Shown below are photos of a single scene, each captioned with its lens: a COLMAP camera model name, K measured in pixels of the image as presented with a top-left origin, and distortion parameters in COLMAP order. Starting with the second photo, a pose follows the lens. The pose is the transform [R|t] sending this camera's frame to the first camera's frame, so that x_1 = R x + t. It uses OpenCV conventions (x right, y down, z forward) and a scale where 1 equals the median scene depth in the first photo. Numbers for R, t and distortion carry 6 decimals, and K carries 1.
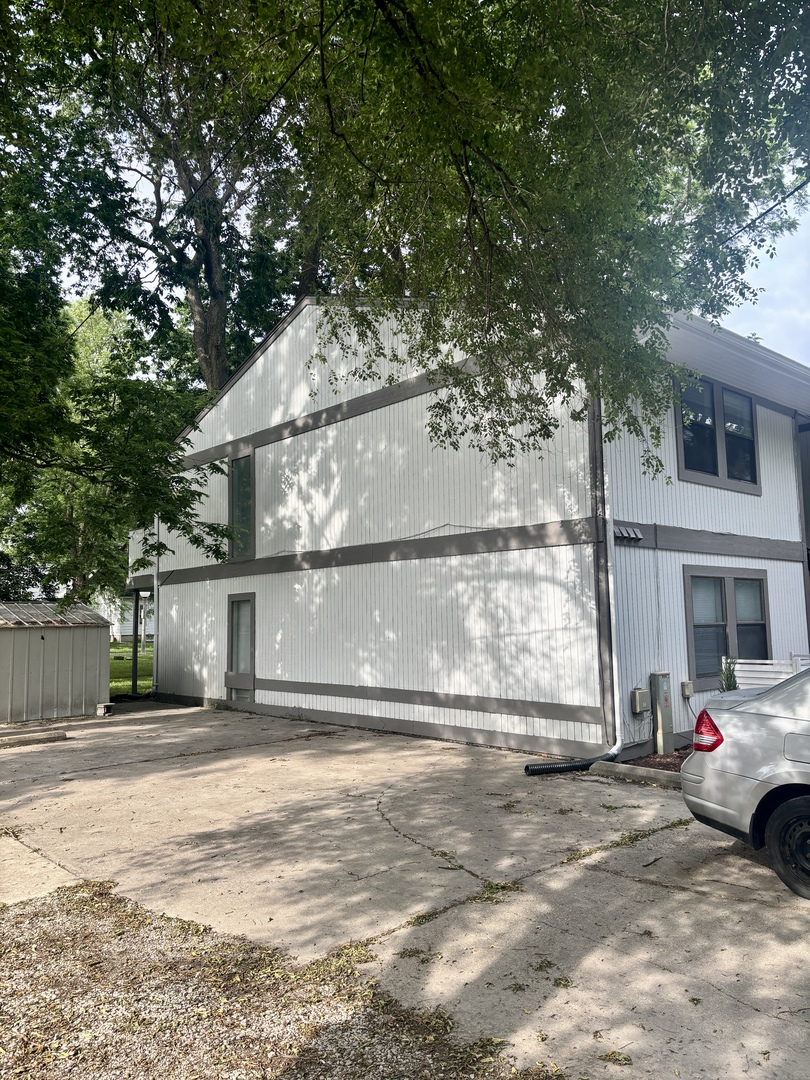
lens RADIAL K [[809.7, 0, 403.2], [0, 809.7, 524.8], [0, 0, 1]] dist [0.027278, -0.005685]
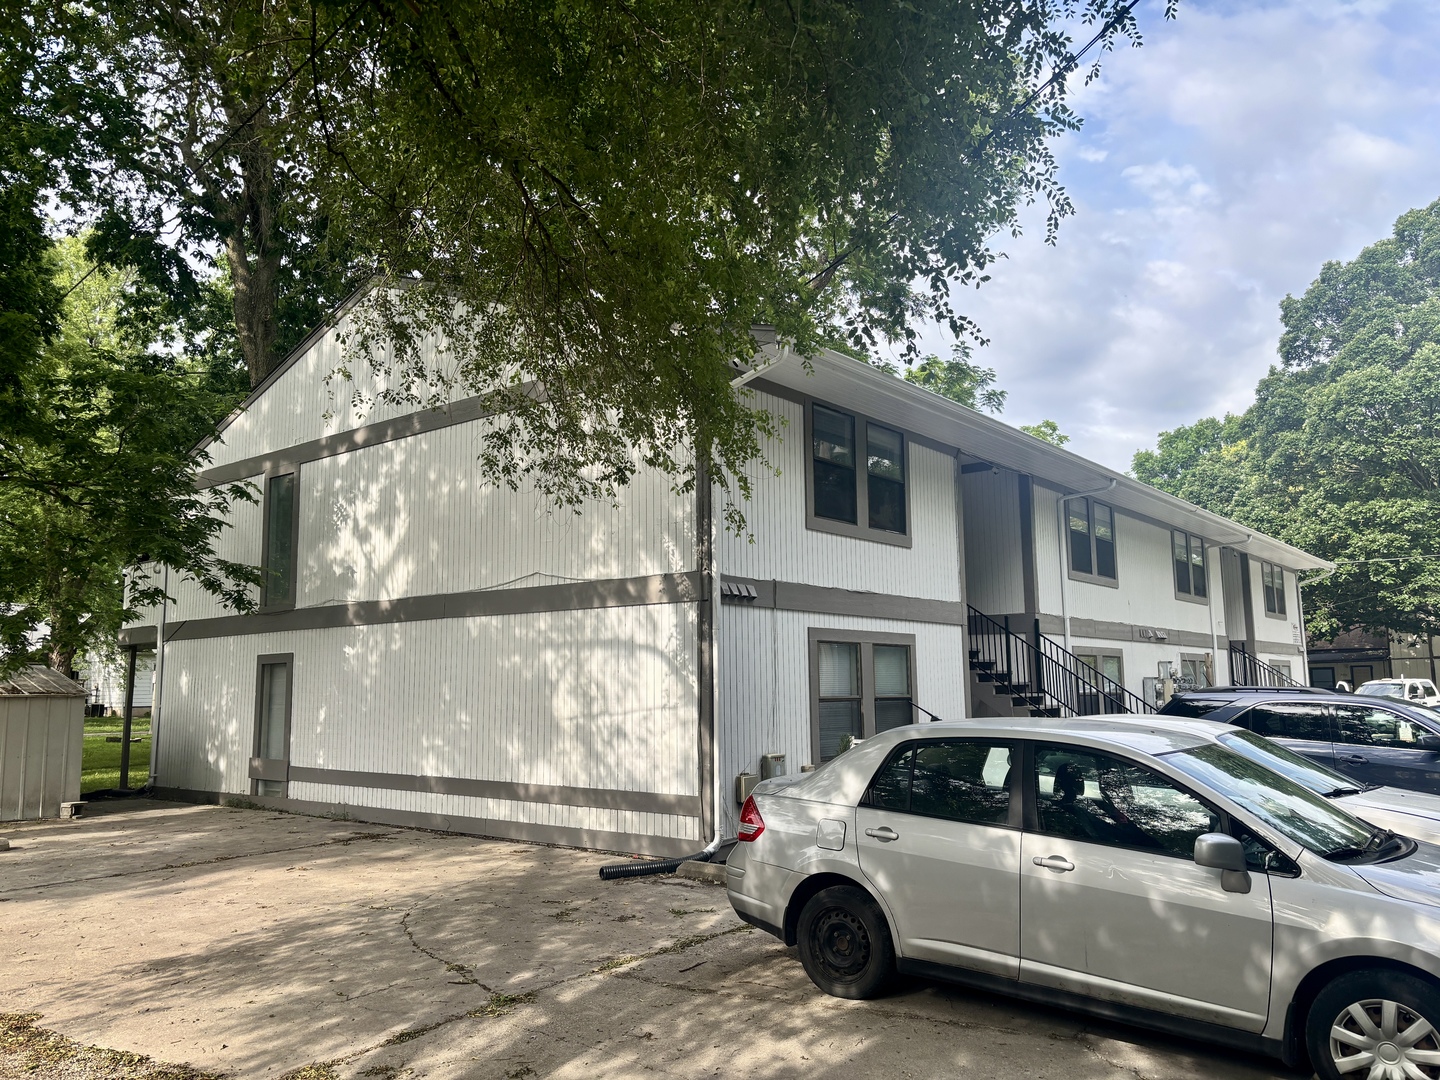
lens RADIAL K [[1079.7, 0, 720.0], [0, 1079.7, 540.0], [0, 0, 1]] dist [0.027278, -0.005685]
pose [[0.987771, 0.027111, 0.153535, 0.069309], [-0.024298, 0.999501, -0.020166, -0.016049], [-0.154006, 0.016189, 0.987937, -0.093876]]
